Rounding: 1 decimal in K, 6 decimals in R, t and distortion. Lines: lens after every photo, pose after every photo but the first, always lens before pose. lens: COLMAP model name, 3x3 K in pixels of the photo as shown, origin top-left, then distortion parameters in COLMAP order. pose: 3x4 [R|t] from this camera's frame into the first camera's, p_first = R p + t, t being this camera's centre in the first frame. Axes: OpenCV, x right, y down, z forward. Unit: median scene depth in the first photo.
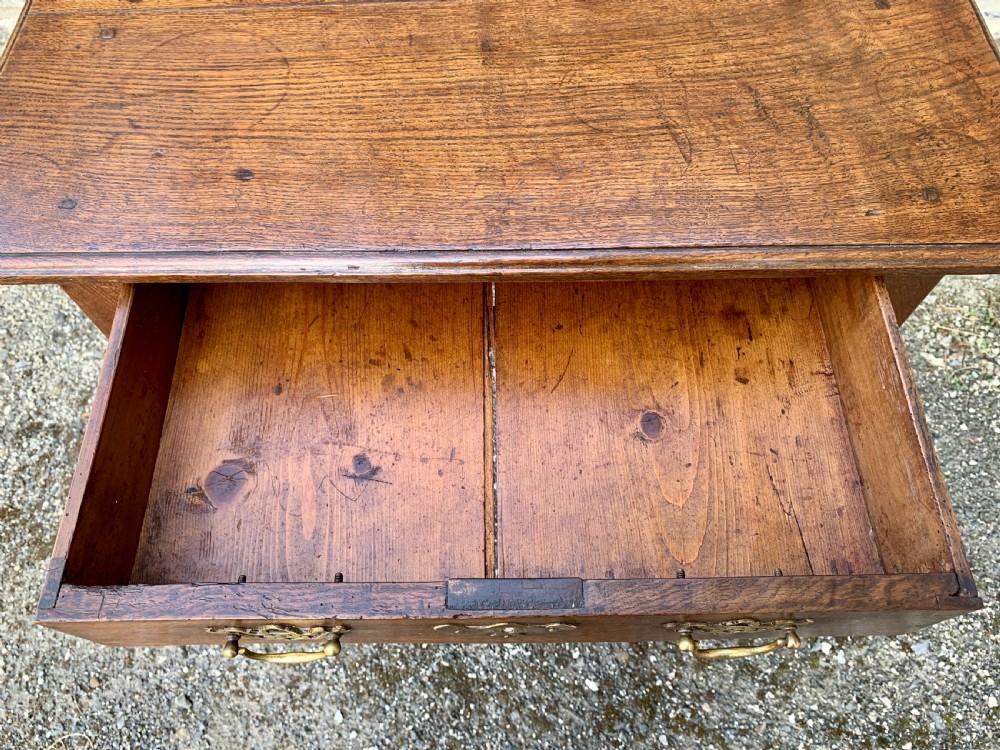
lens RADIAL K [[769.5, 0, 498.1], [0, 769.5, 364.6], [0, 0, 1]] dist [0.006346, -0.002017]
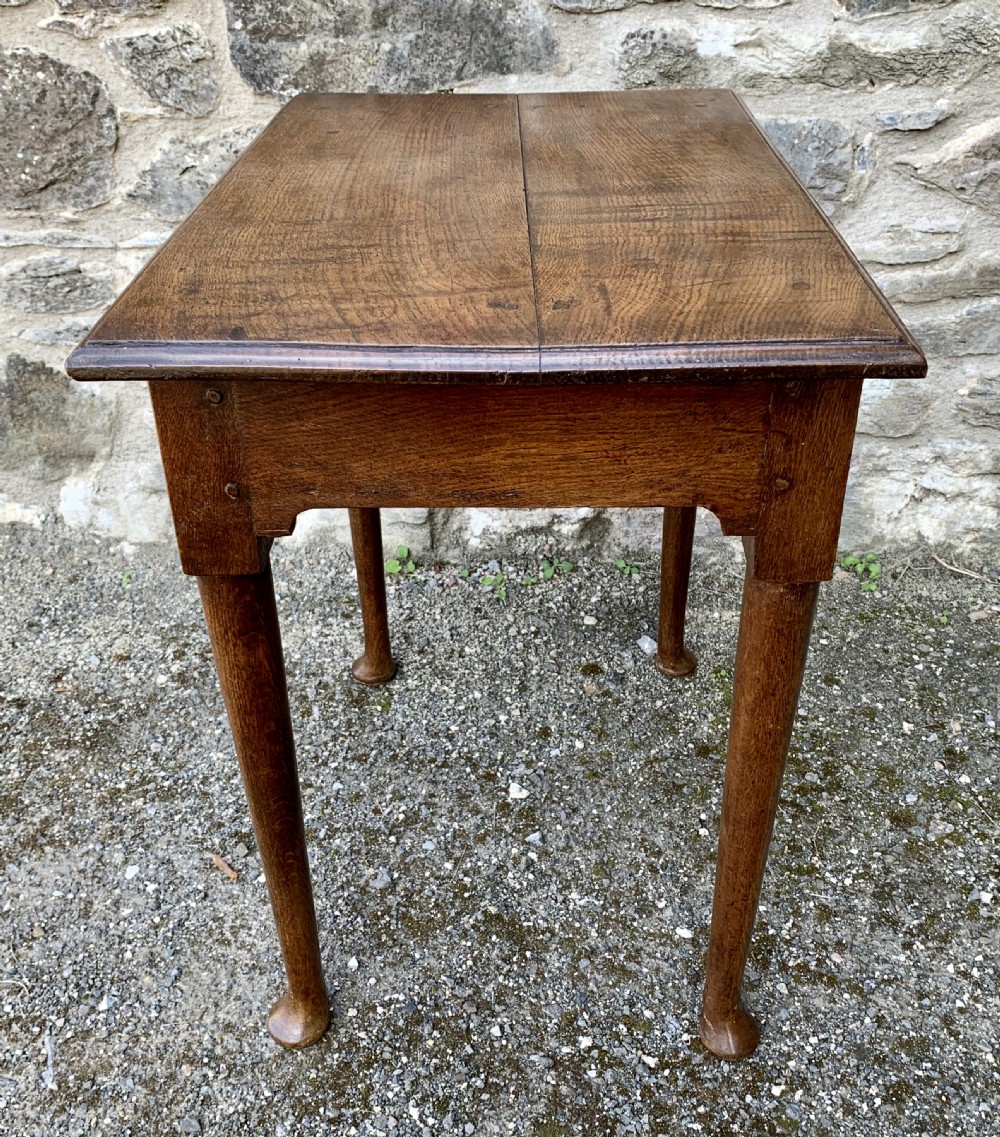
lens RADIAL K [[1177.7, 0, 520.4], [0, 1177.7, 553.5], [0, 0, 1]] dist [0.100038, -0.214010]
pose [[0.999860, 0.000296, -0.016712, -0.021459], [-0.008182, 0.880516, -0.473945, 0.644624], [0.014575, 0.474016, 0.880396, -0.223922]]
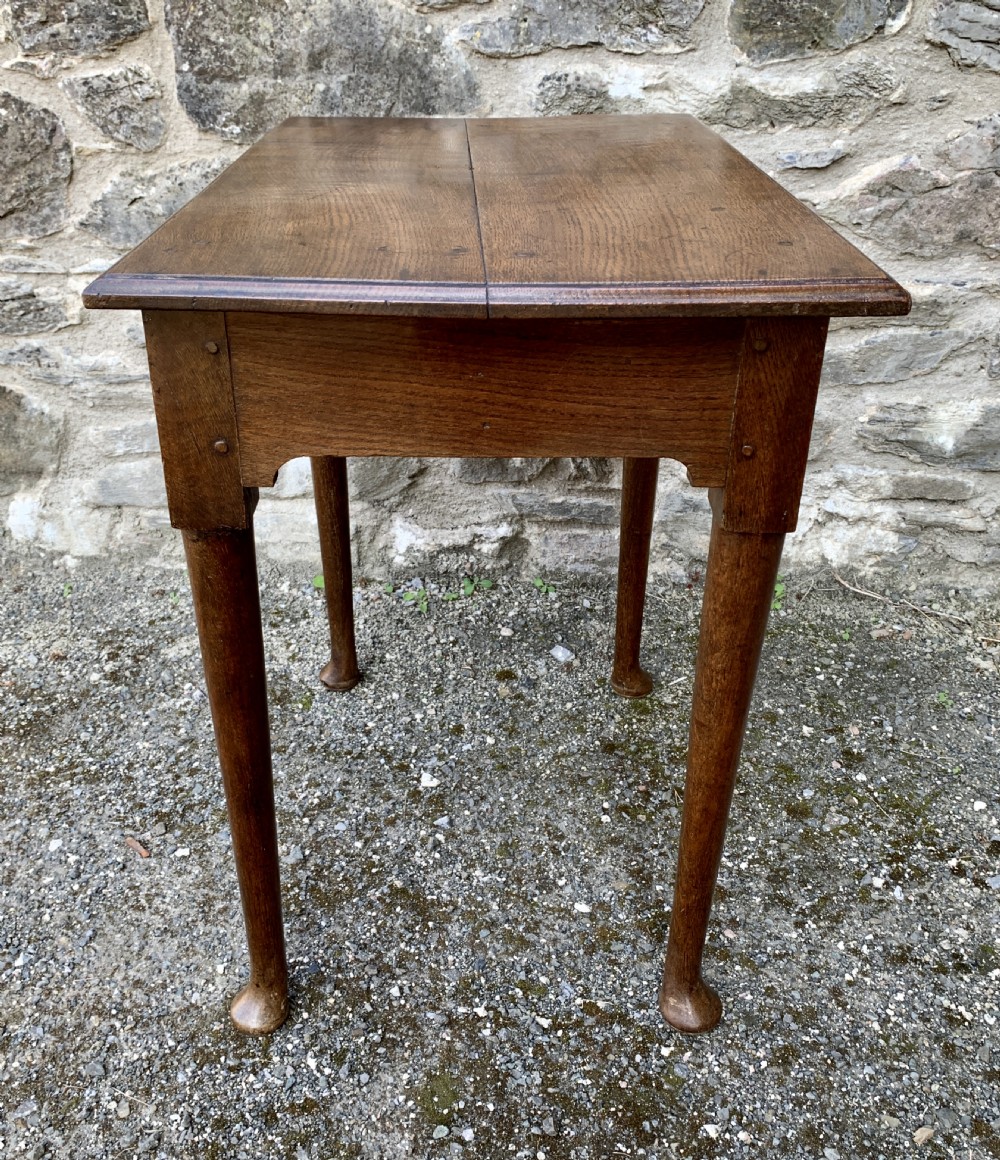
lens RADIAL K [[1135.6, 0, 447.7], [0, 1135.6, 566.5], [0, 0, 1]] dist [0.097622, -0.210489]
pose [[0.999280, 0.014935, -0.034882, 0.019294], [-0.031135, 0.848199, -0.528762, 0.743852], [0.021689, 0.529467, 0.848053, -0.187908]]
